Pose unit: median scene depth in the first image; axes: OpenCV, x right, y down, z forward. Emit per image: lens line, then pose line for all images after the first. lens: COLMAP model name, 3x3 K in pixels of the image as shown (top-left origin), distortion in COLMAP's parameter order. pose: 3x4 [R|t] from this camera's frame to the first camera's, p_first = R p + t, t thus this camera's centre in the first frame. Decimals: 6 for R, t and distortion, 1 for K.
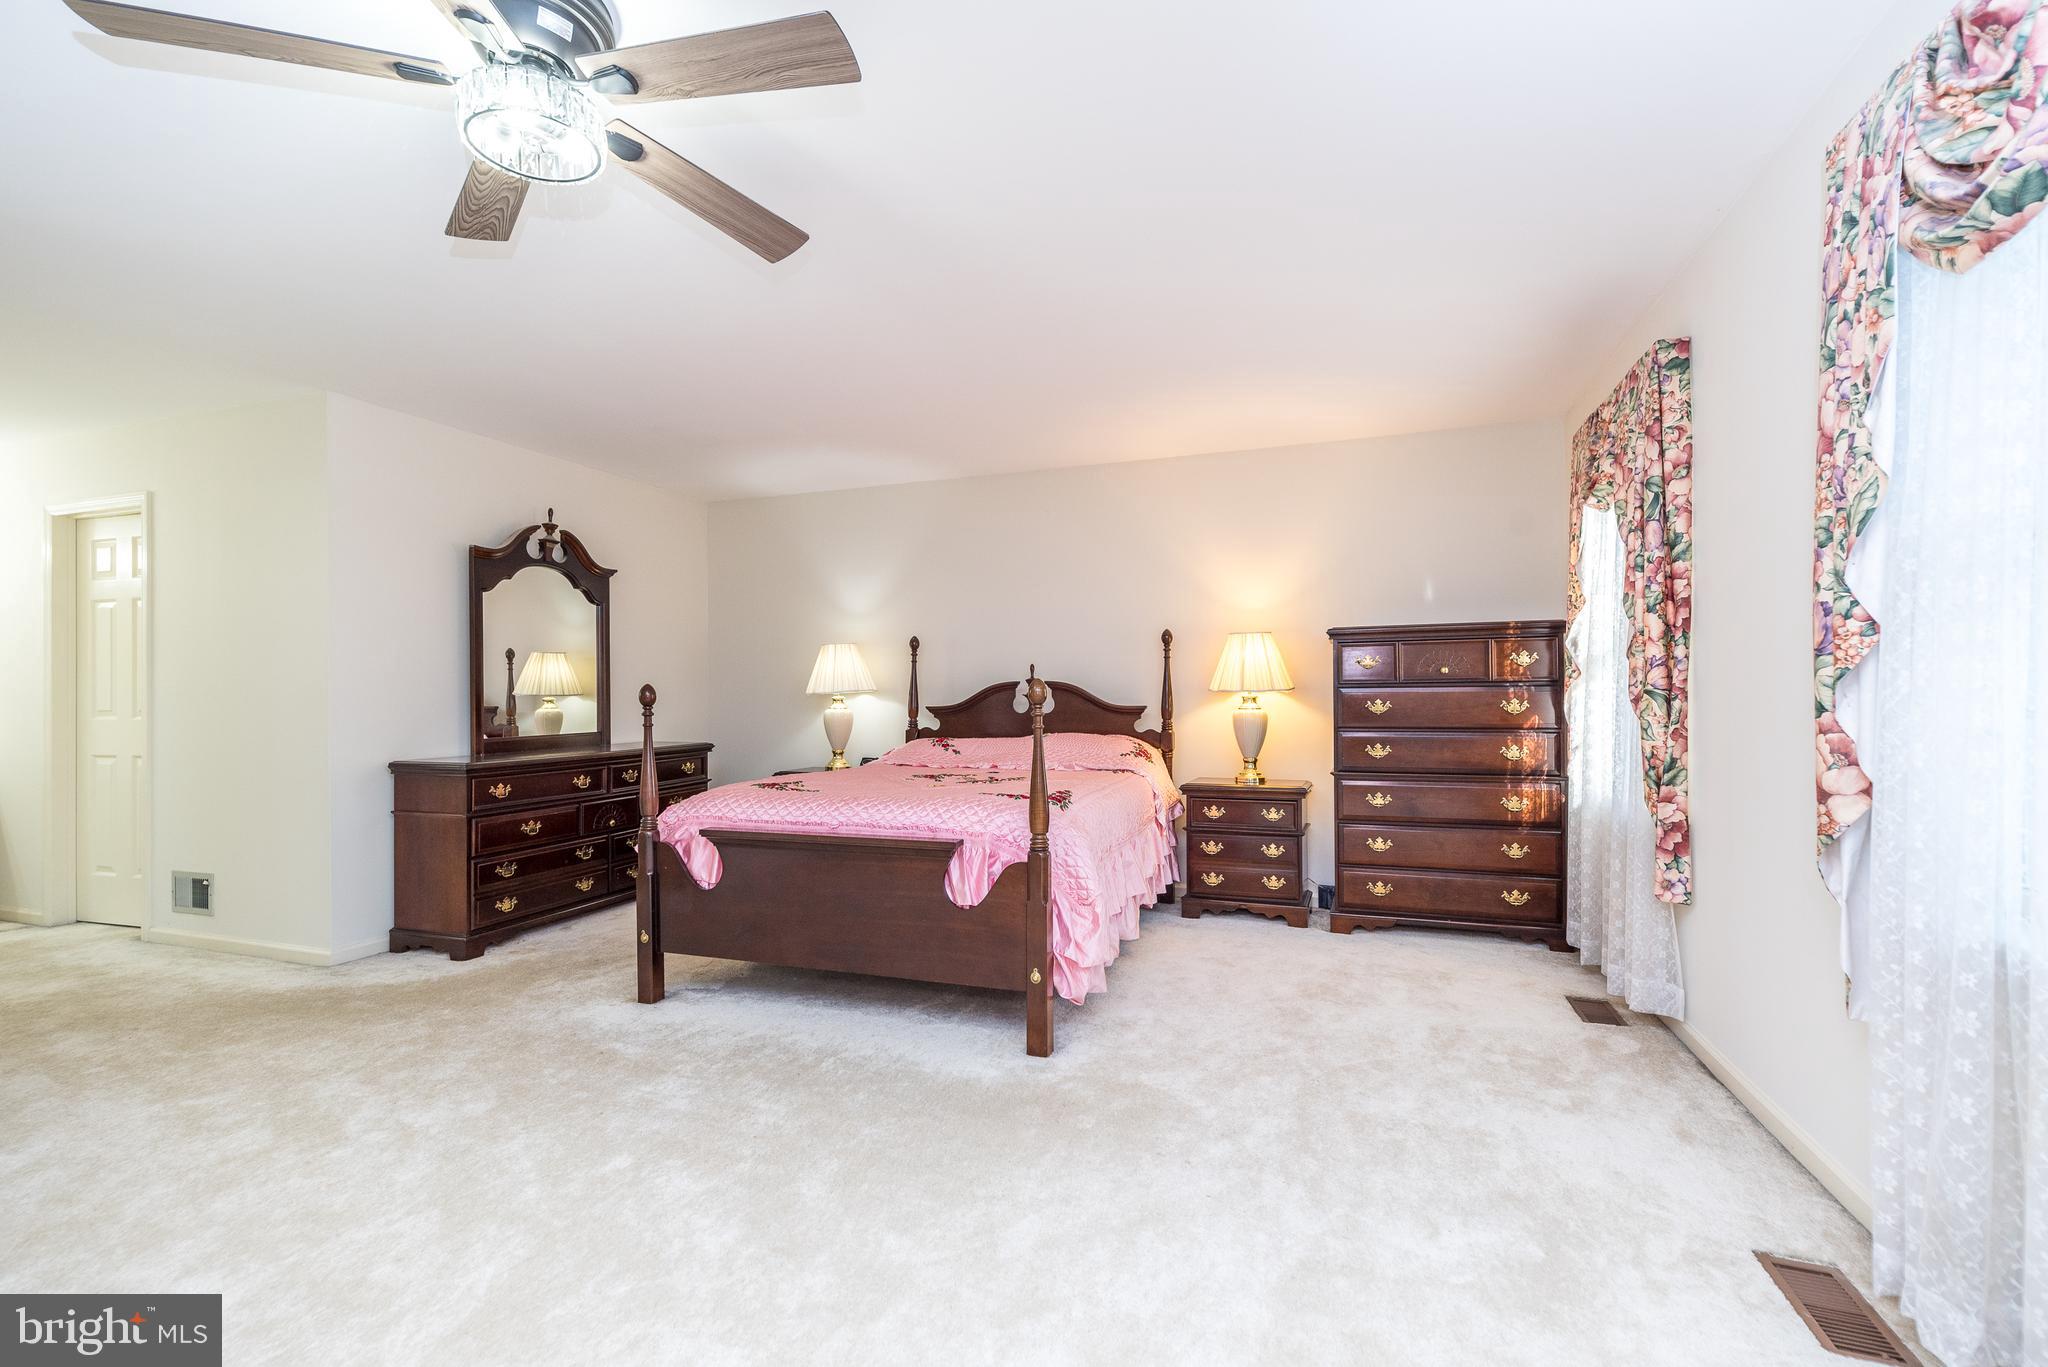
lens RADIAL K [[900.8, 0, 1027.8], [0, 900.8, 692.6], [0, 0, 1]] dist [0.001679, 0.001159]
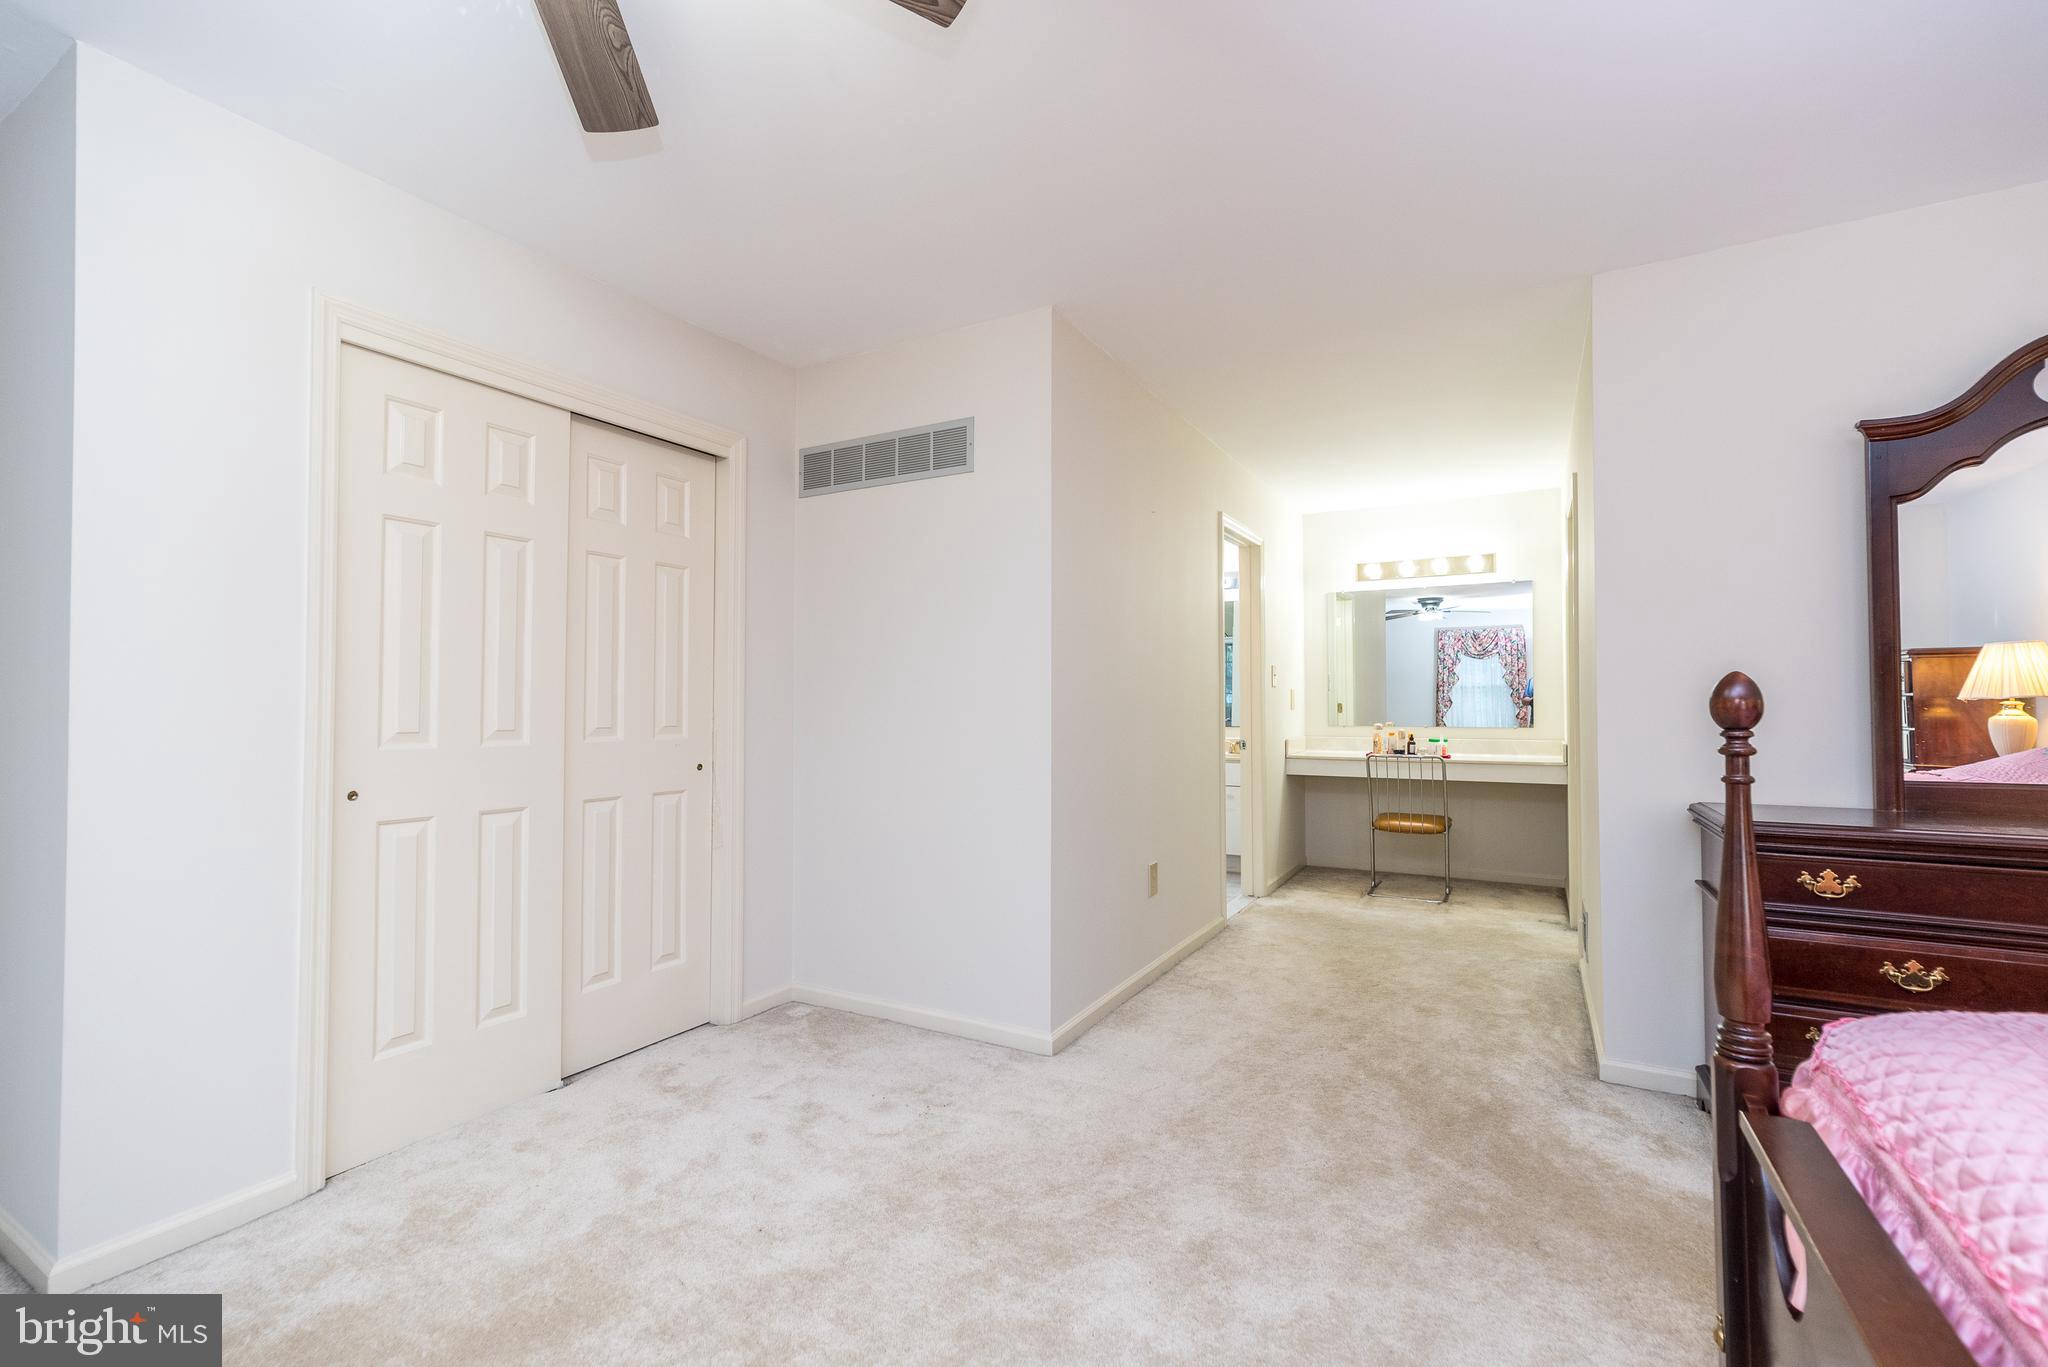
lens RADIAL K [[900.8, 0, 1029.5], [0, 900.8, 679.2], [0, 0, 1]] dist [0.001679, 0.001159]
pose [[-0.179101, -0.016103, -0.983699, 0.007600], [0.002611, 0.999855, -0.016843, -0.000384], [0.983827, -0.005585, -0.179033, 0.628904]]
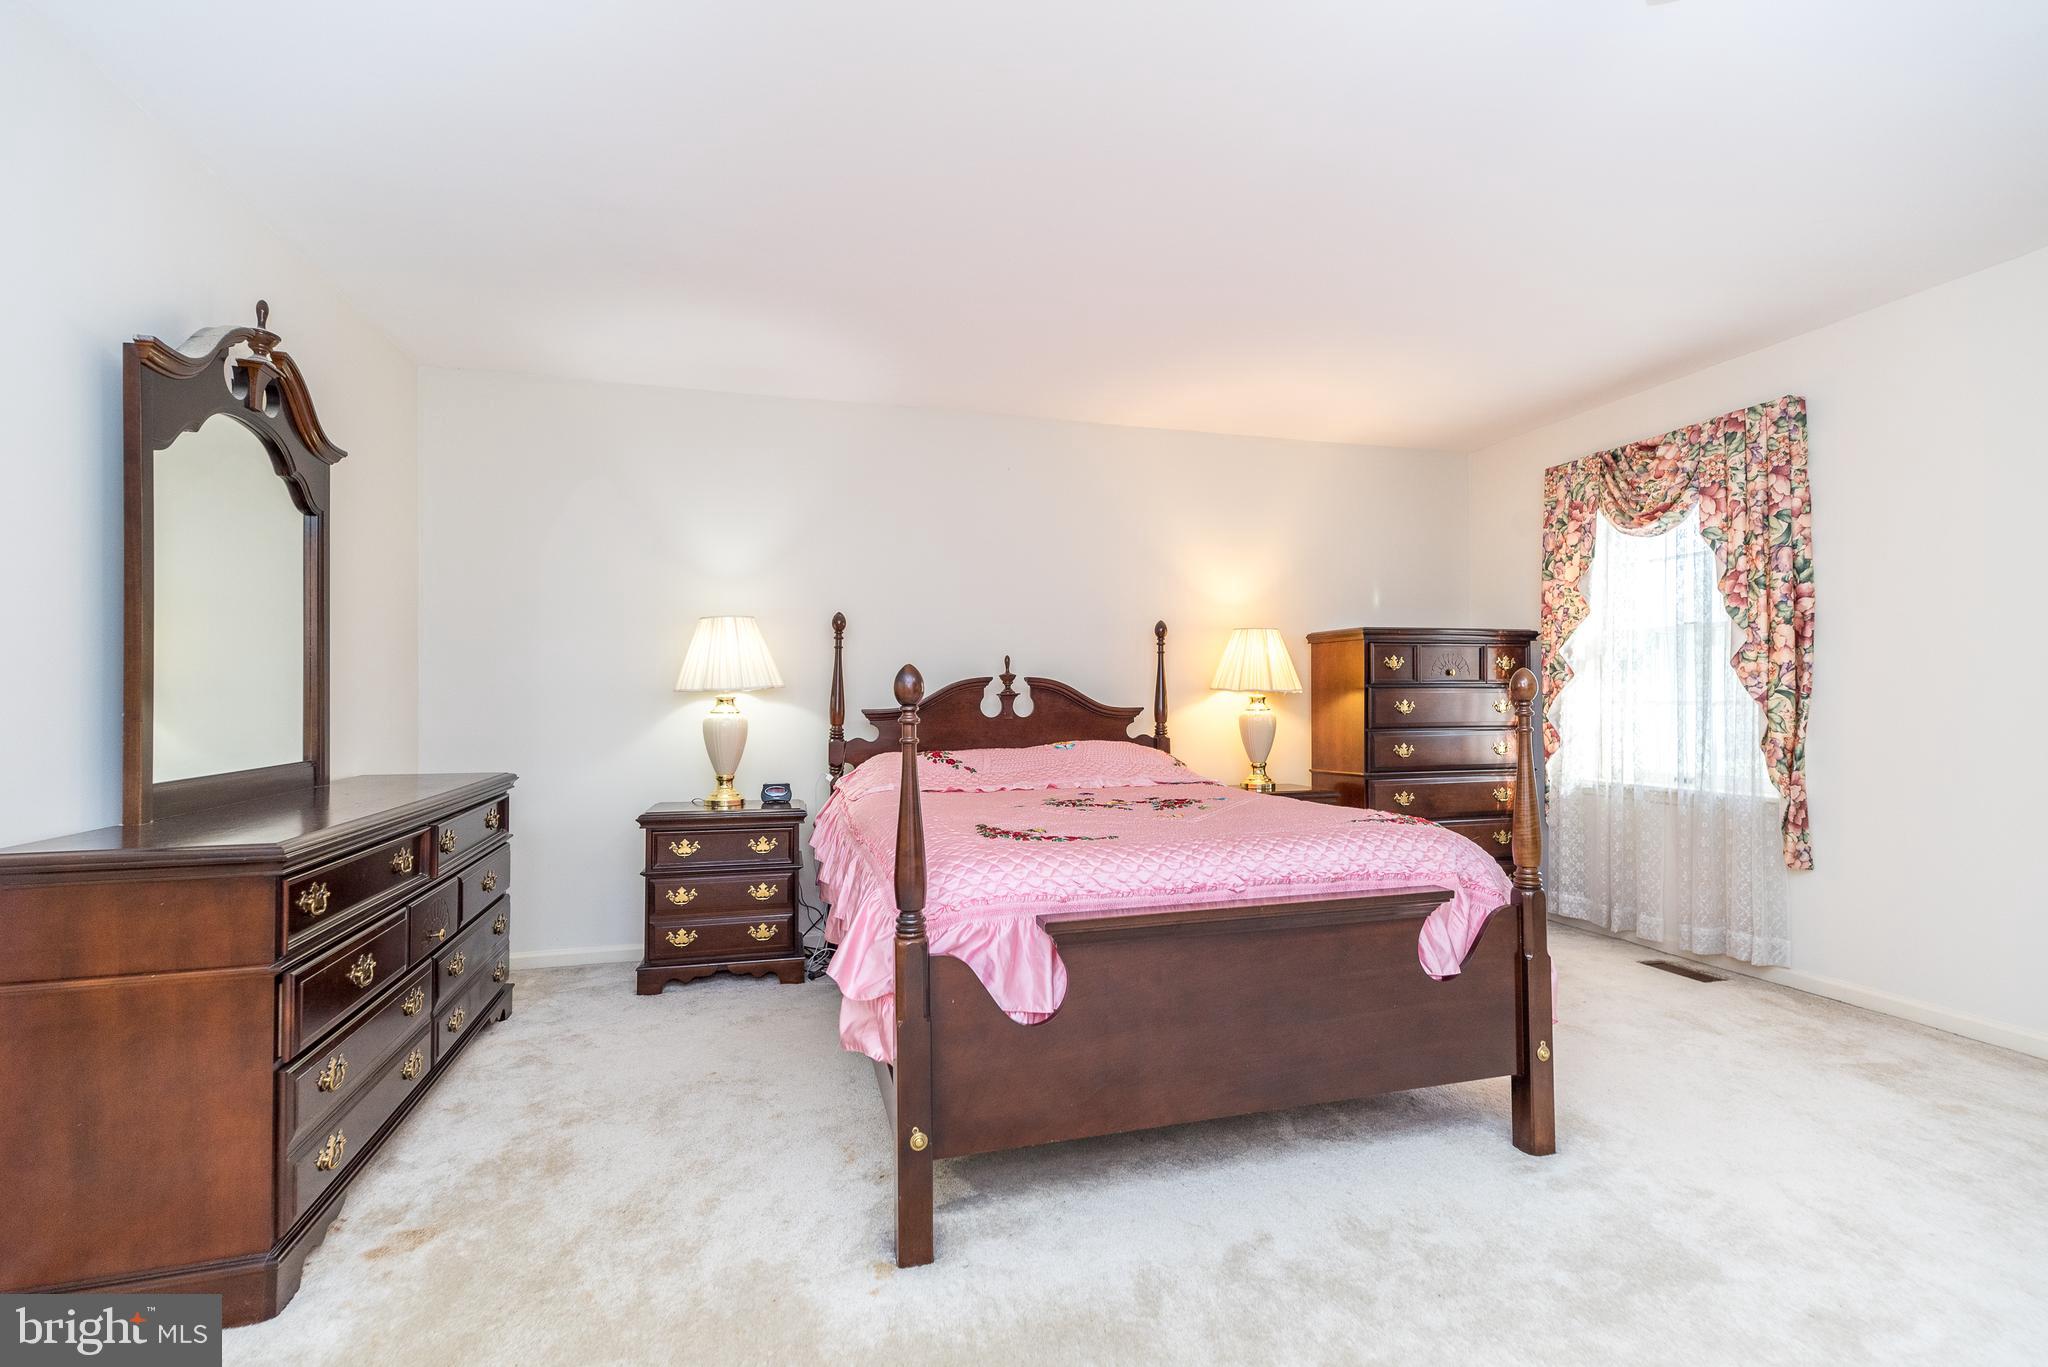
lens RADIAL K [[900.8, 0, 1025.5], [0, 900.8, 692.8], [0, 0, 1]] dist [0.001679, 0.001159]
pose [[0.812428, 0.007013, 0.583019, -0.547548], [-0.003453, 0.999968, -0.007217, 0.008497], [-0.583051, 0.003850, 0.812426, 0.423664]]
